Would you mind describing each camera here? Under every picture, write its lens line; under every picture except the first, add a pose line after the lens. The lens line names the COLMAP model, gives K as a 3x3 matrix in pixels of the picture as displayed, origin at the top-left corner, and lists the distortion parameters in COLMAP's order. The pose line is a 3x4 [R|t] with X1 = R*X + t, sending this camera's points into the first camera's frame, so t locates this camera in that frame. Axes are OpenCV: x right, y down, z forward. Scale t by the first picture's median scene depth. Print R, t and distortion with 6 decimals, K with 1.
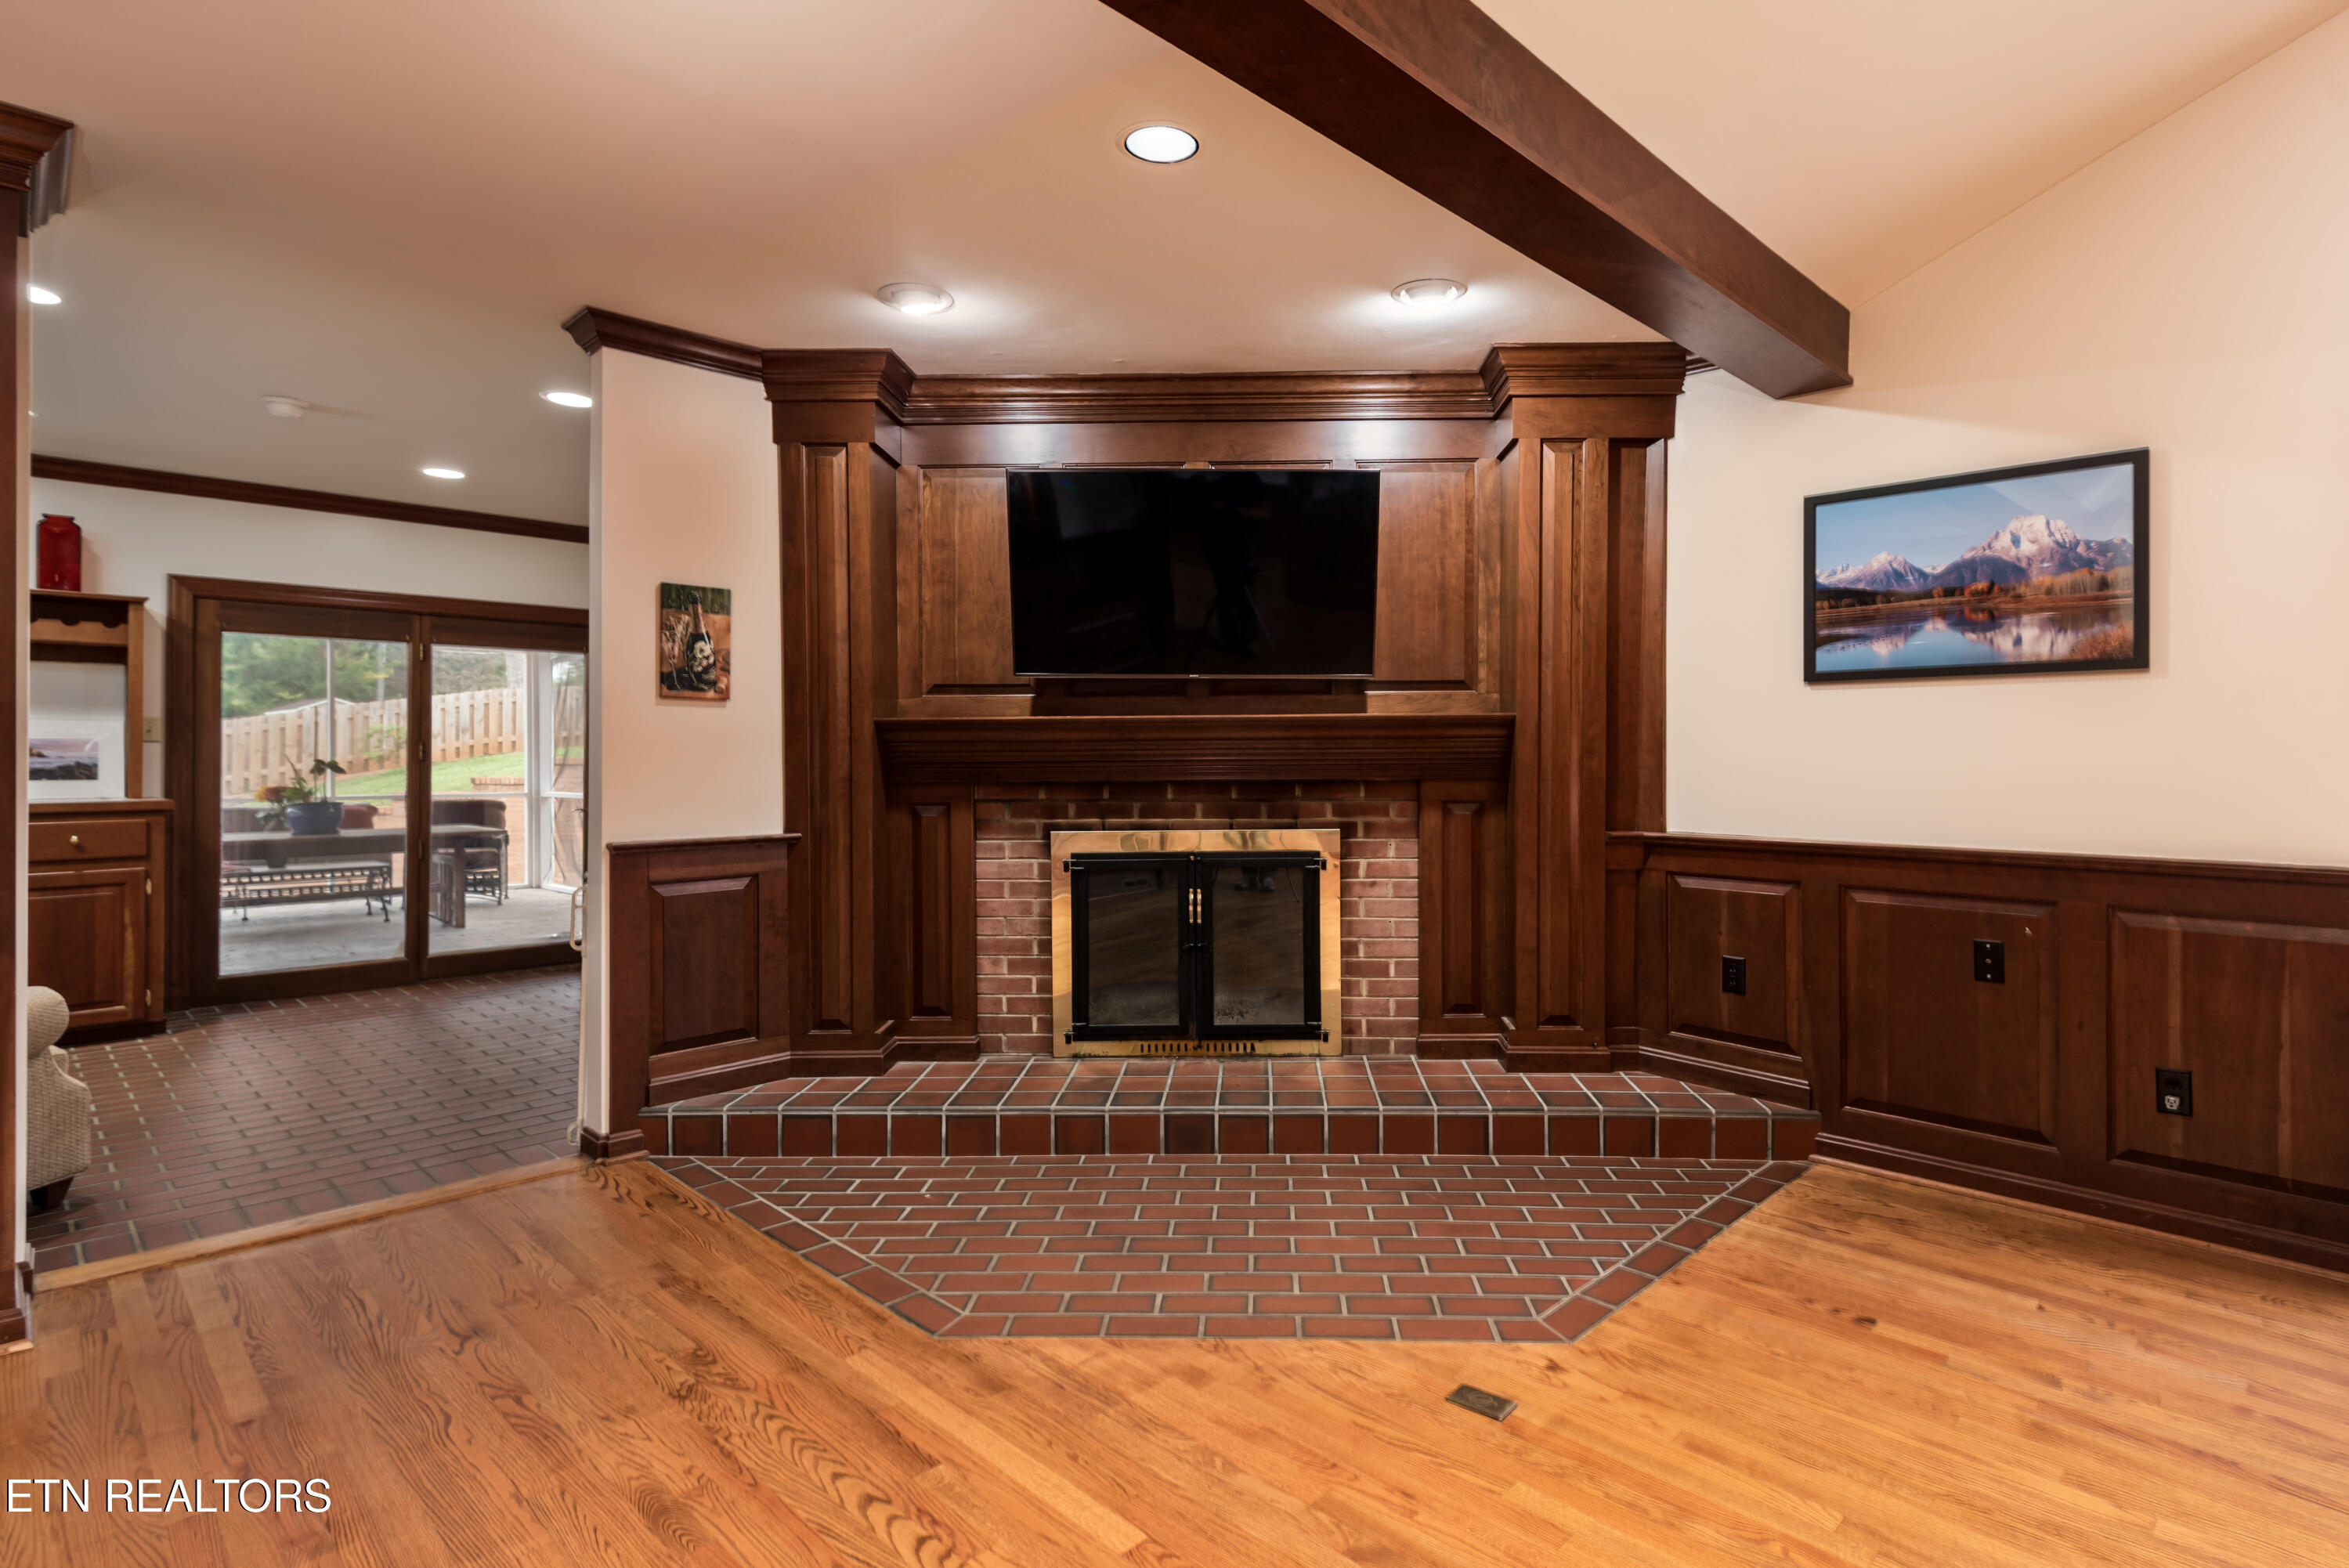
lens RADIAL K [[1144.2, 0, 1344.7], [0, 1144.2, 752.4], [0, 0, 1]] dist [0.018378, -0.000810]
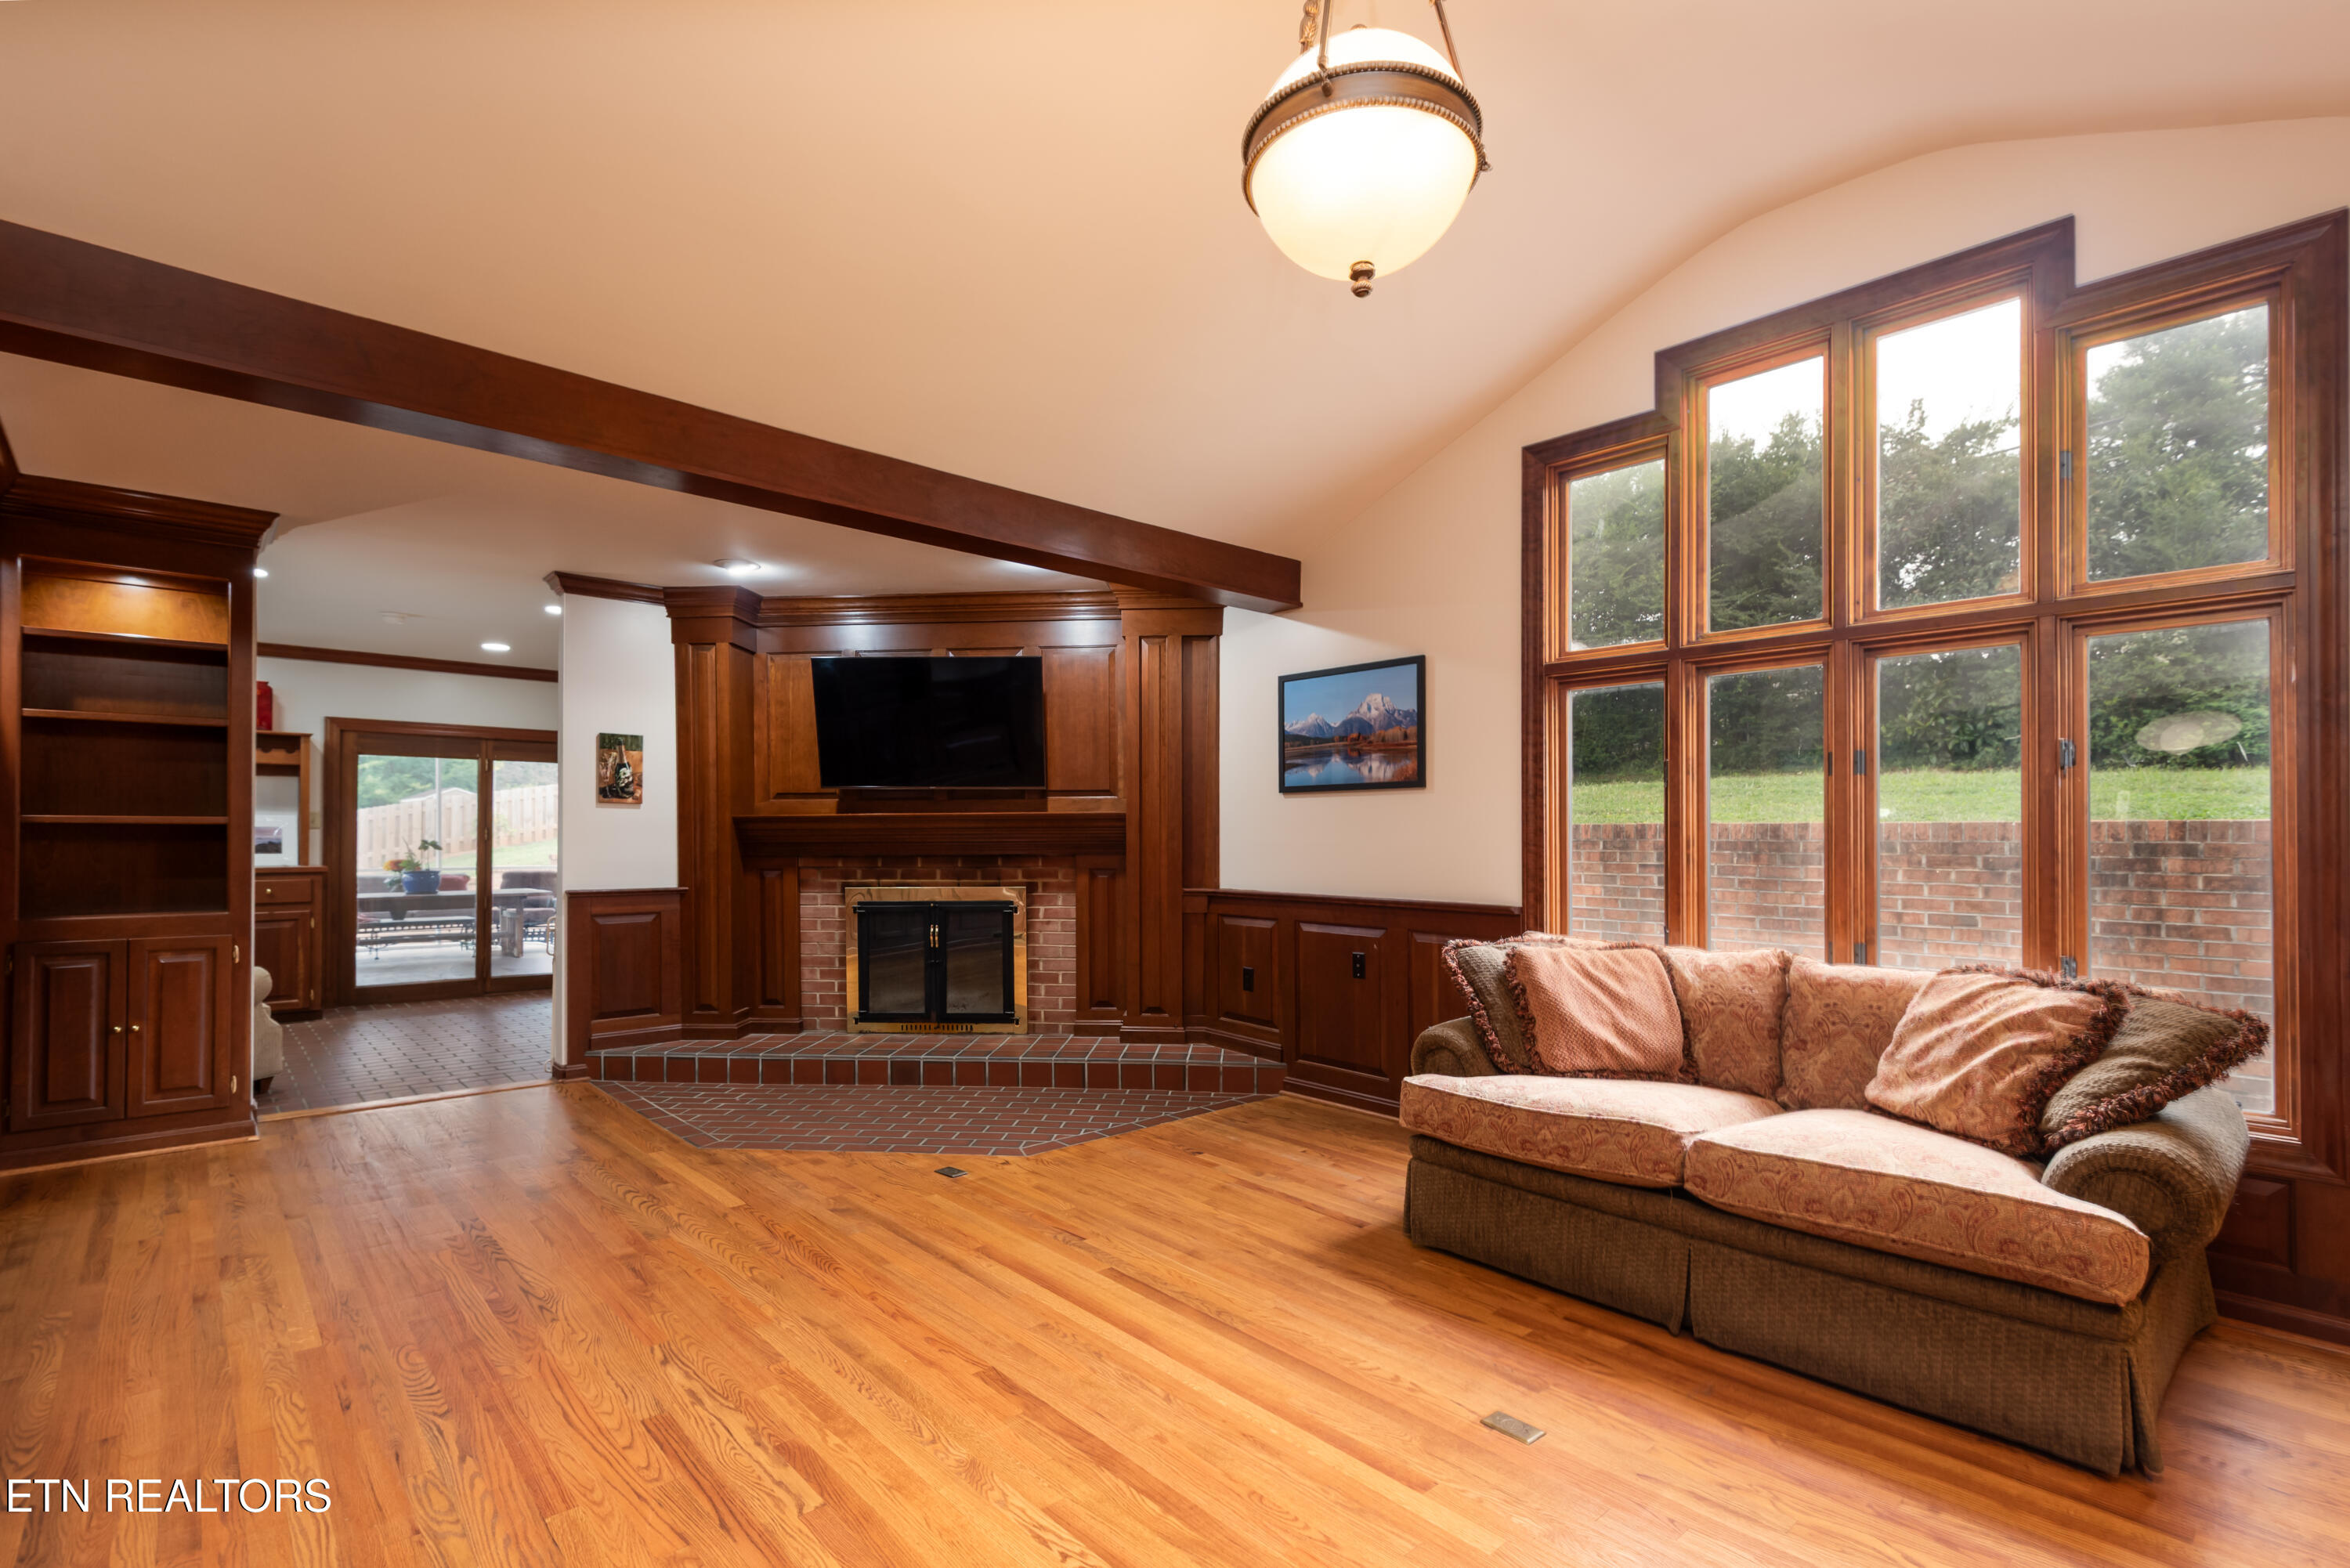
lens RADIAL K [[1073.0, 0, 1253.7], [0, 1073.0, 831.9], [0, 0, 1]] dist [0.021087, -0.003133]
pose [[0.996461, 0.000937, -0.084052, 0.436676], [-0.001216, 0.999994, -0.003273, -0.002200], [0.084048, 0.003364, 0.996456, -0.429210]]
